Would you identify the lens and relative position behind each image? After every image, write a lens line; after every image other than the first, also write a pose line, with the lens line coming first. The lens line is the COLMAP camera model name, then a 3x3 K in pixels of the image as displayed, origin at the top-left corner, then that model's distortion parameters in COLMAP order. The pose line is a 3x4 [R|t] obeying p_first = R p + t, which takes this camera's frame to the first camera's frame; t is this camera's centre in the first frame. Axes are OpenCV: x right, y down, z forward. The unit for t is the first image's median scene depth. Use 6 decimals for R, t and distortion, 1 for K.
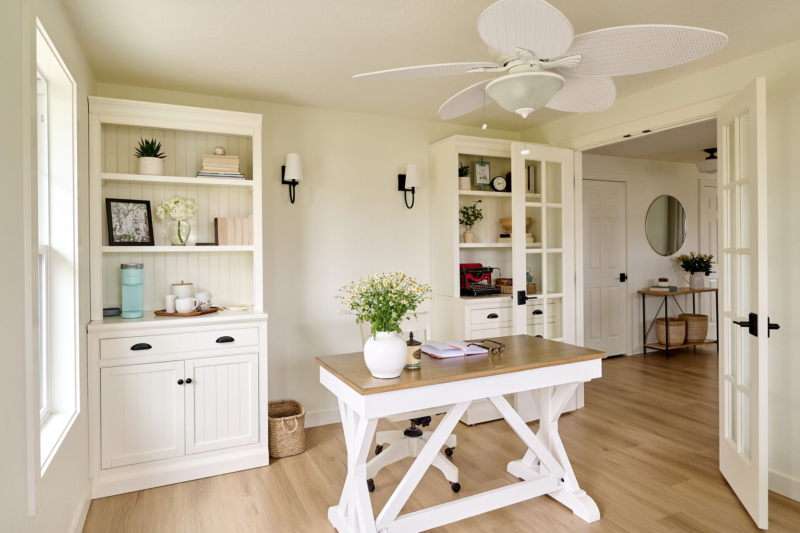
lens RADIAL K [[476.0, 0, 399.3], [0, 476.0, 250.1], [0, 0, 1]] dist [-0.001350, -0.000113]
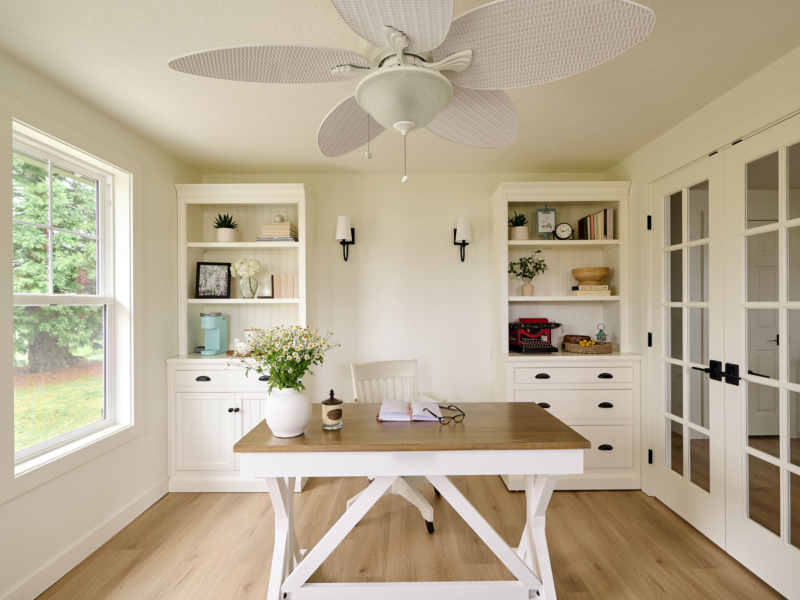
lens RADIAL K [[393.6, 0, 405.1], [0, 393.6, 303.7], [0, 0, 1]] dist [-0.001300, -0.000141]
pose [[0.905375, 0.005673, -0.424576, 0.340247], [-0.005960, 0.999982, 0.000653, 0.000734], [0.424572, 0.001939, 0.905392, 0.252239]]
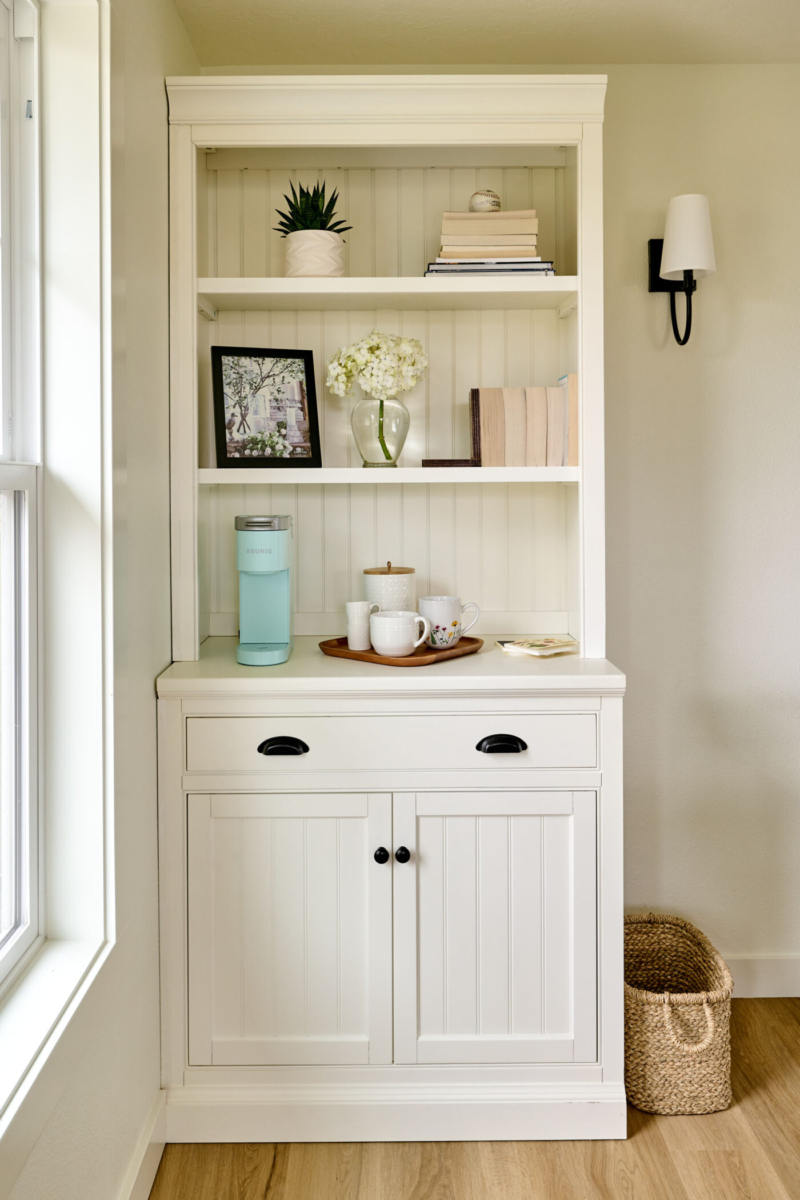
lens RADIAL K [[937.7, 0, 393.2], [0, 937.7, 477.7], [0, 0, 1]] dist [-0.004403, -0.001288]
pose [[0.907664, 0.001997, -0.419692, -0.148744], [-0.003014, 0.999994, -0.001760, -0.000092], [0.419686, 0.002863, 0.907665, 0.343870]]
